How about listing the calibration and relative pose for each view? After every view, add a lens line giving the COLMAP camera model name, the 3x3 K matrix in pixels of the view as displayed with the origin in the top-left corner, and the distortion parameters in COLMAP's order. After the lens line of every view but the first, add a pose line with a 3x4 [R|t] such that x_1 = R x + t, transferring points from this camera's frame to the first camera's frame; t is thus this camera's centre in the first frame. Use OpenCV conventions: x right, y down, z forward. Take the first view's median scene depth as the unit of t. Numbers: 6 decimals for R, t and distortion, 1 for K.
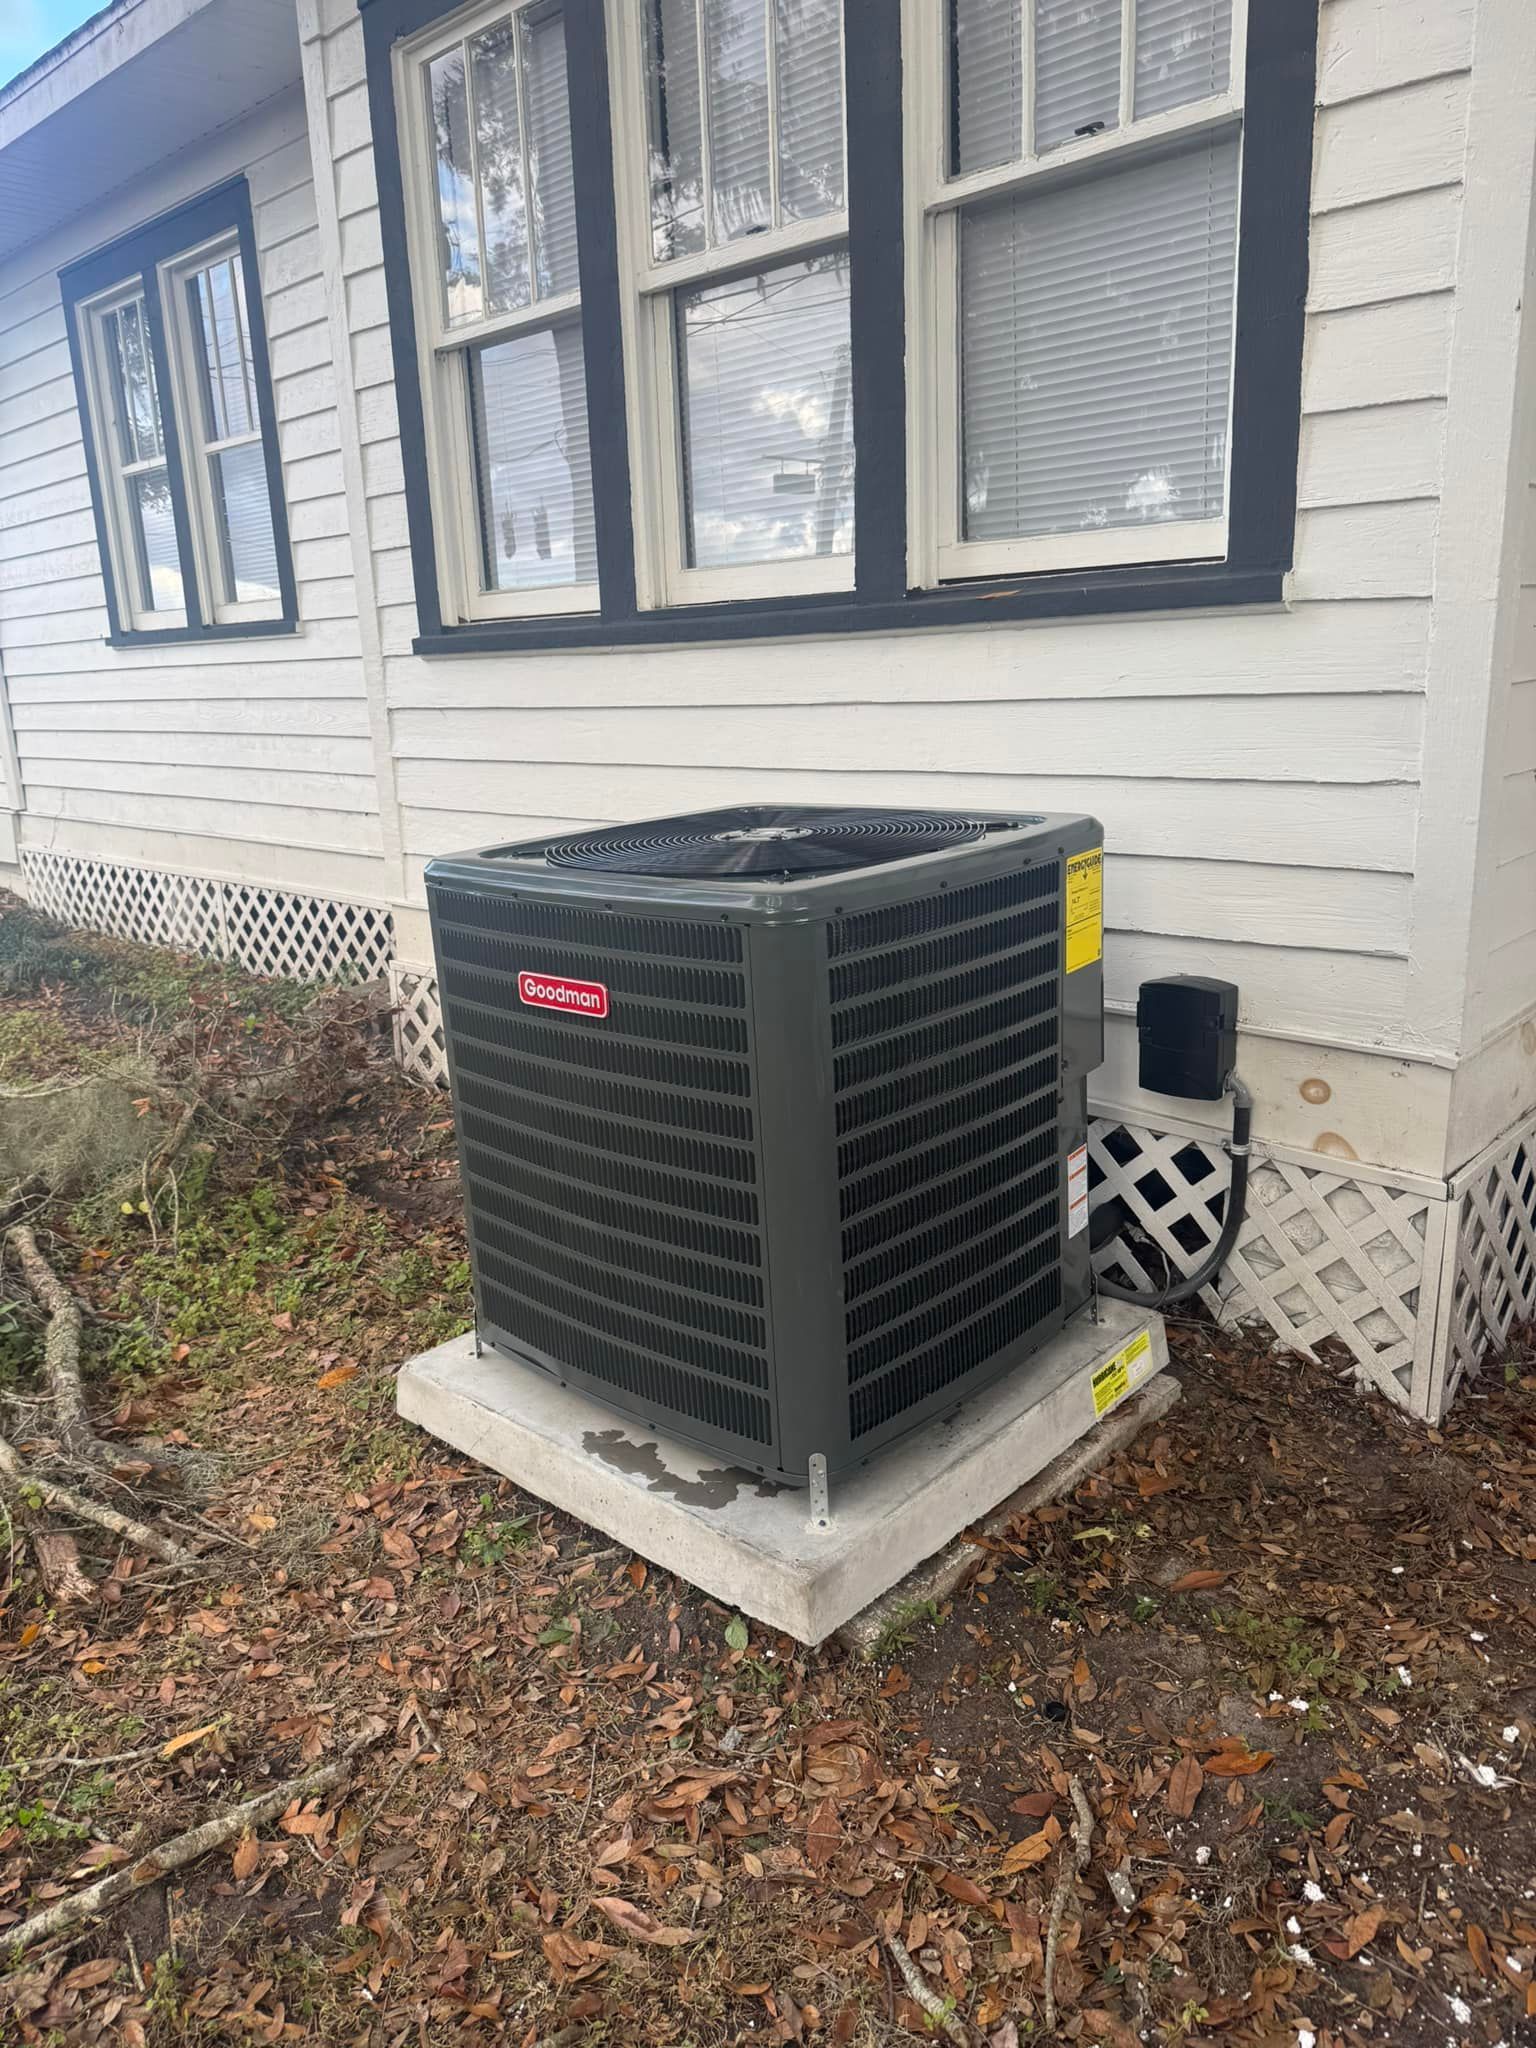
lens RADIAL K [[1434.5, 0, 768.0], [0, 1434.5, 1024.0], [0, 0, 1]] dist [-0.004898, -0.000905]
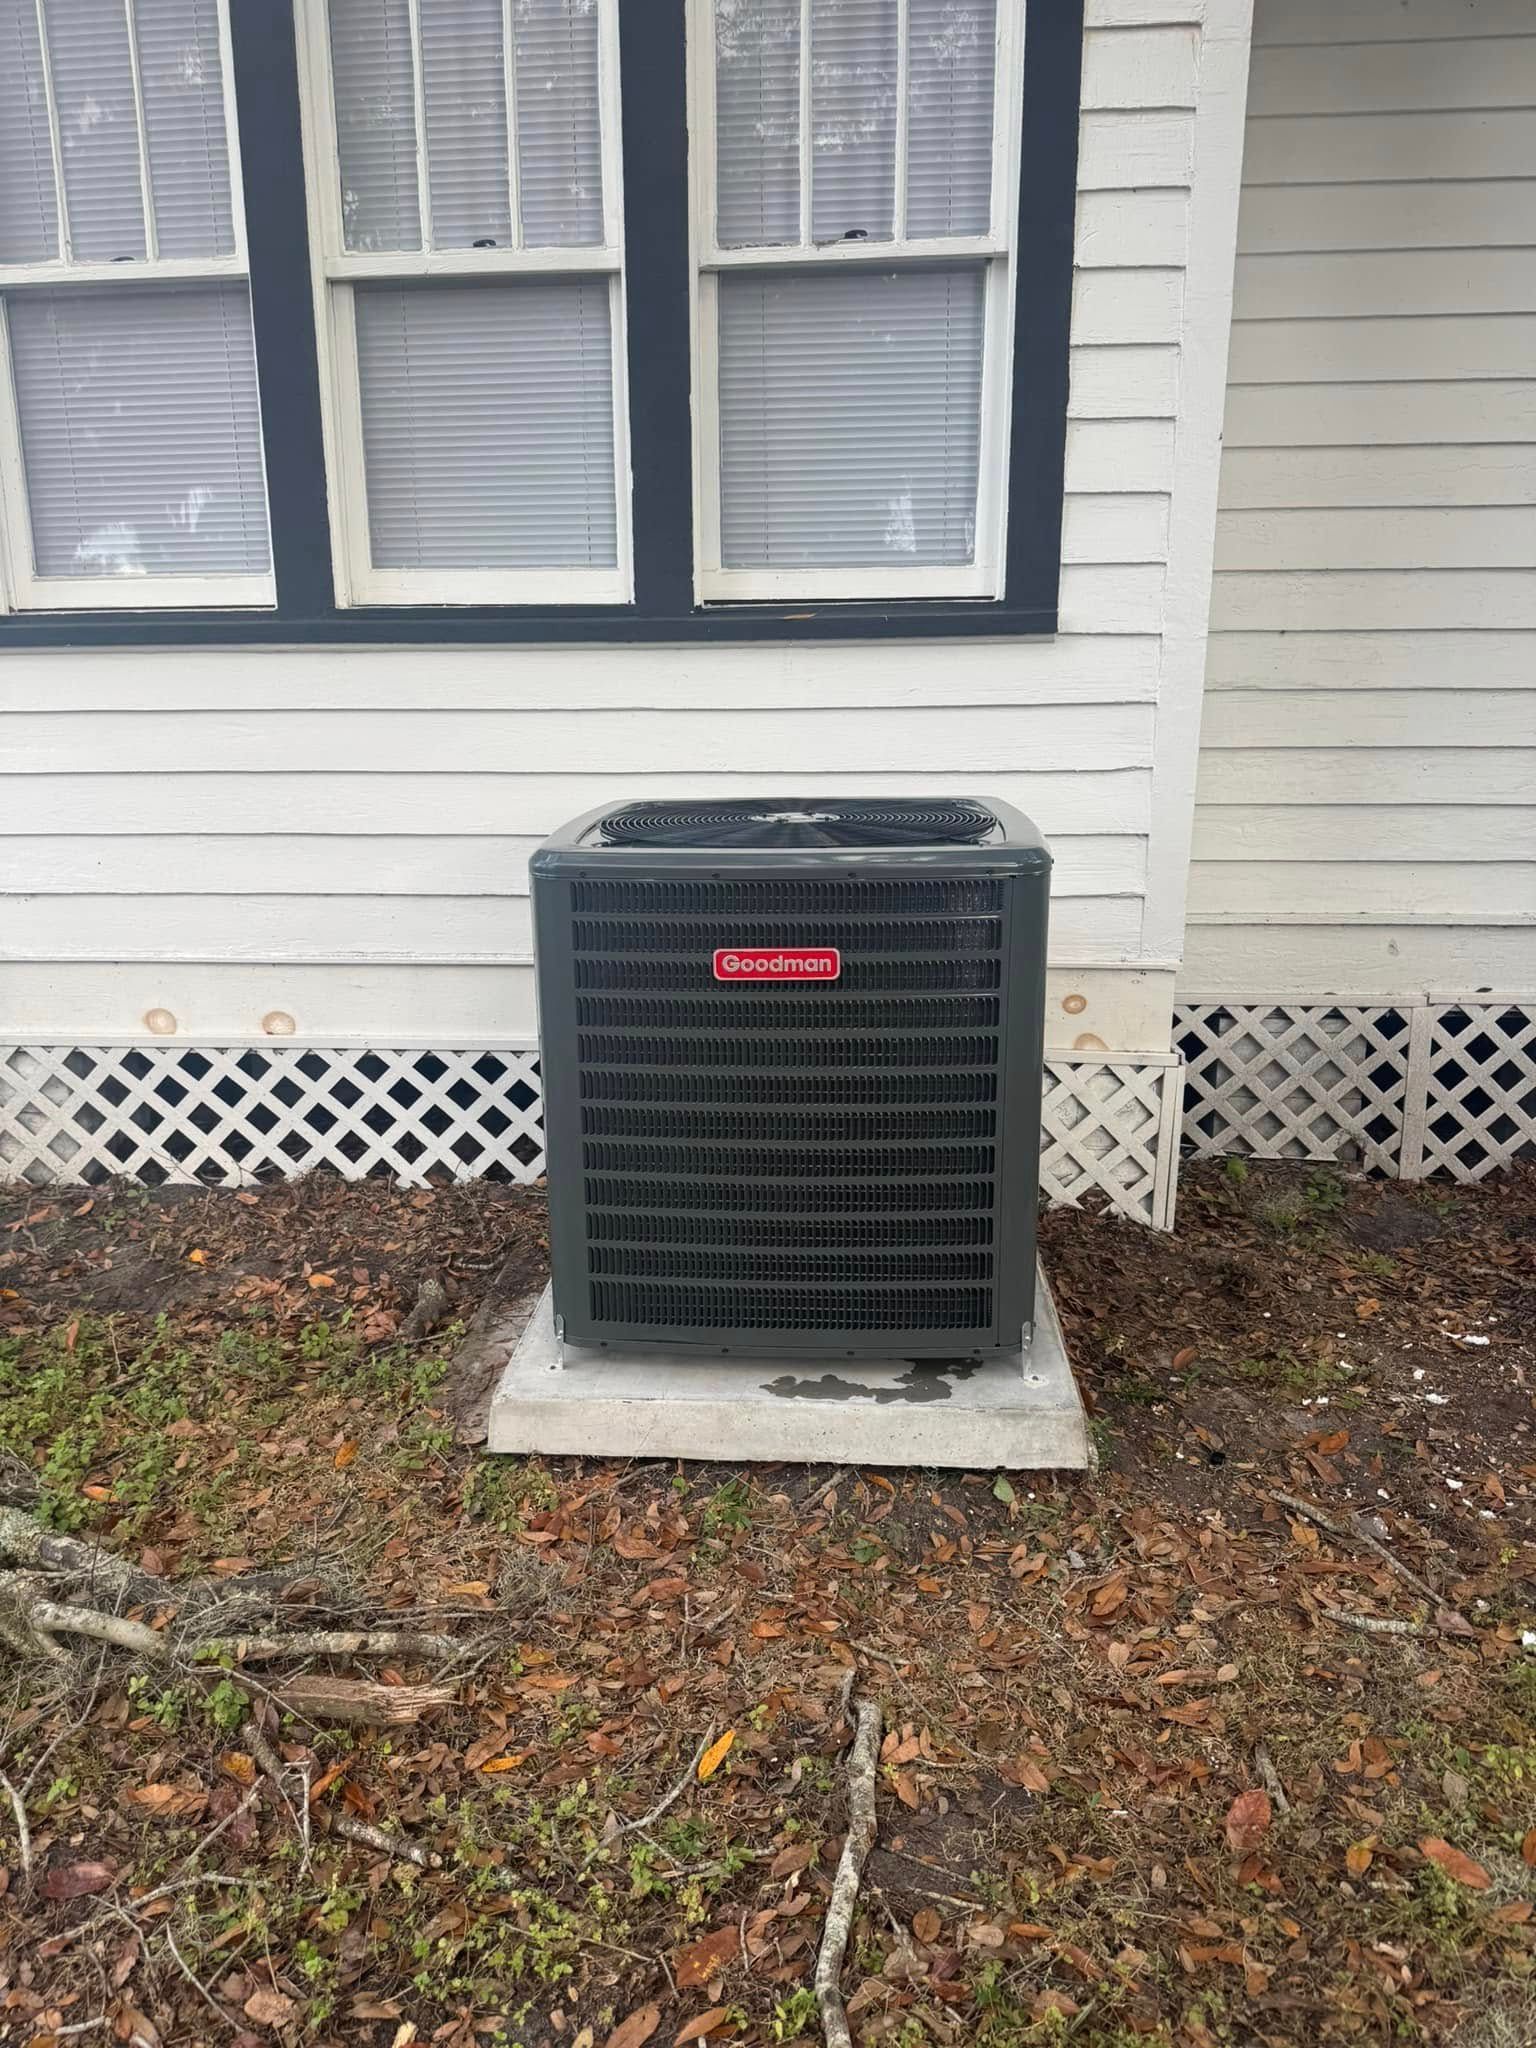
lens RADIAL K [[1407.1, 0, 768.0], [0, 1407.1, 1024.0], [0, 0, 1]] dist [0.010659, -0.000803]
pose [[0.784547, -0.117894, 0.608759, -0.690353], [0.131787, 0.991032, 0.022084, -0.000749], [-0.605903, 0.062901, 0.793048, 0.153579]]
